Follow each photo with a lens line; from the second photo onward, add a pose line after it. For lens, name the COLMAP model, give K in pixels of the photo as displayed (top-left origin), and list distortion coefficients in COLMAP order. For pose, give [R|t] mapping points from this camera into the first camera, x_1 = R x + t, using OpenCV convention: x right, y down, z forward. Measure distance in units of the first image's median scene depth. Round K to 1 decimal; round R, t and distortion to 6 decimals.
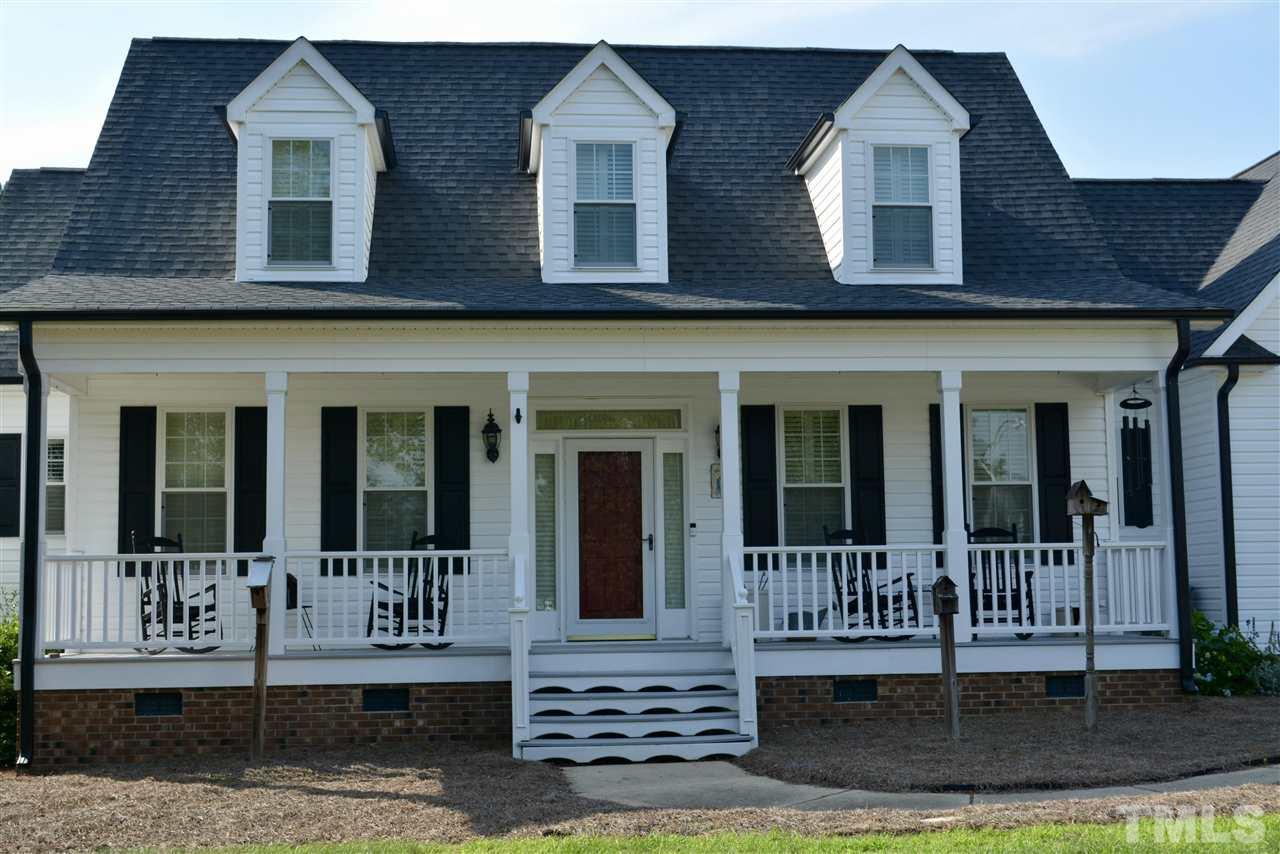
lens RADIAL K [[1686.1, 0, 640.0], [0, 1686.1, 427.0], [0, 0, 1]] dist [-0.011344, 0.001433]
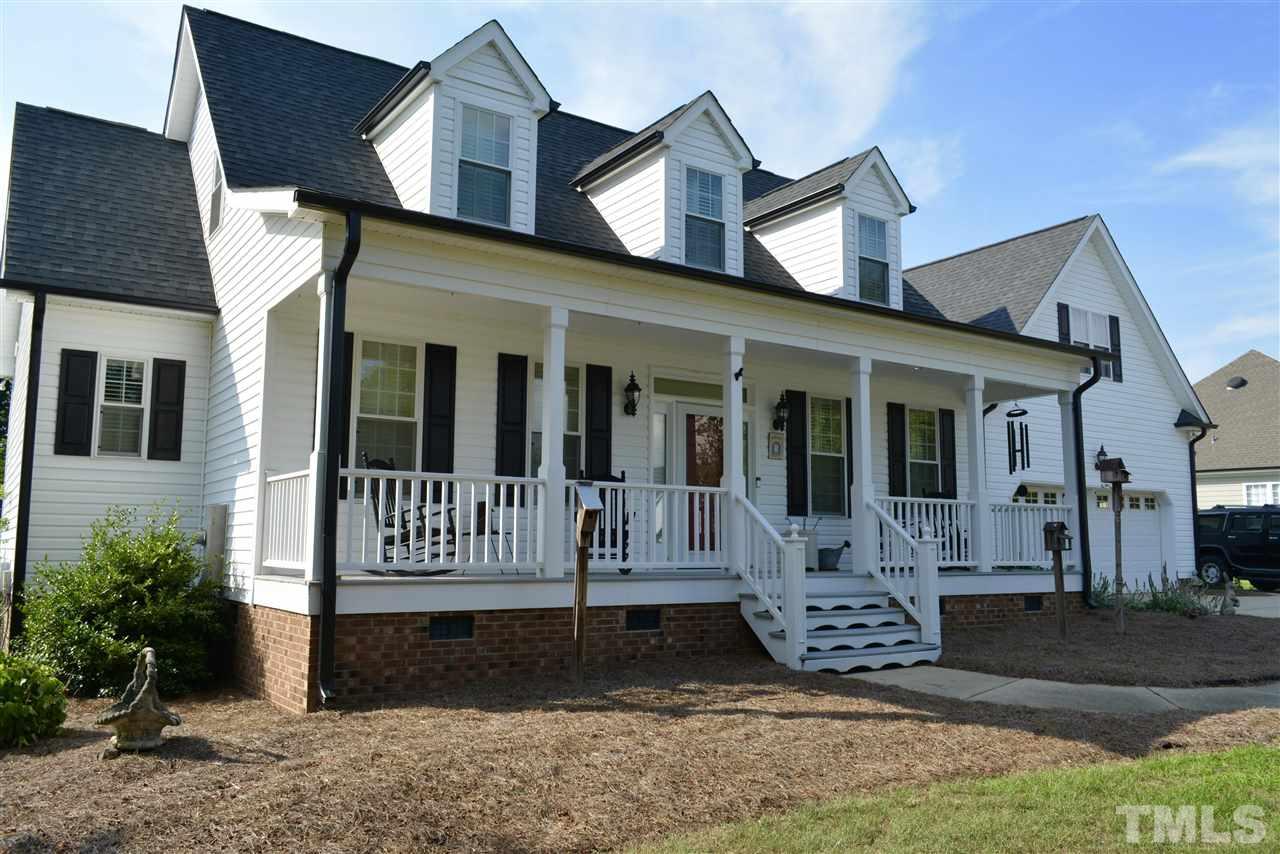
lens RADIAL K [[990.3, 0, 640.0], [0, 990.3, 427.0], [0, 0, 1]] dist [-0.008077, 0.000380]
pose [[0.873121, 0.080059, 0.480885, -0.446147], [-0.068810, 0.996786, -0.041013, 0.060894], [-0.482624, 0.002719, 0.875824, 0.418418]]
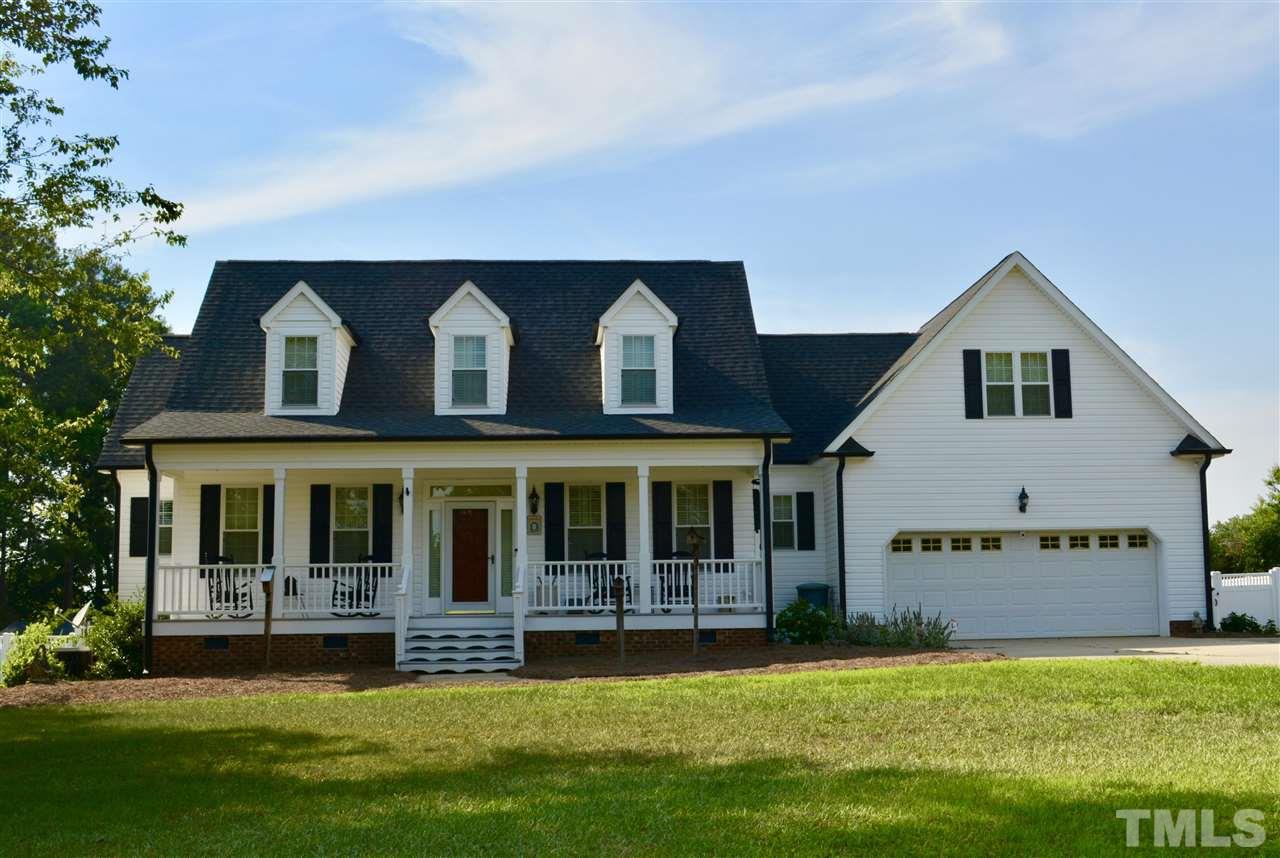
lens RADIAL K [[1452.8, 0, 640.0], [0, 1452.8, 429.0], [0, 0, 1]] dist [-0.017835, 0.003245]
pose [[0.999399, -0.002686, -0.034556, 0.235638], [0.001885, 0.999729, -0.023184, -0.037206], [0.034609, 0.023105, 0.999134, -0.591932]]
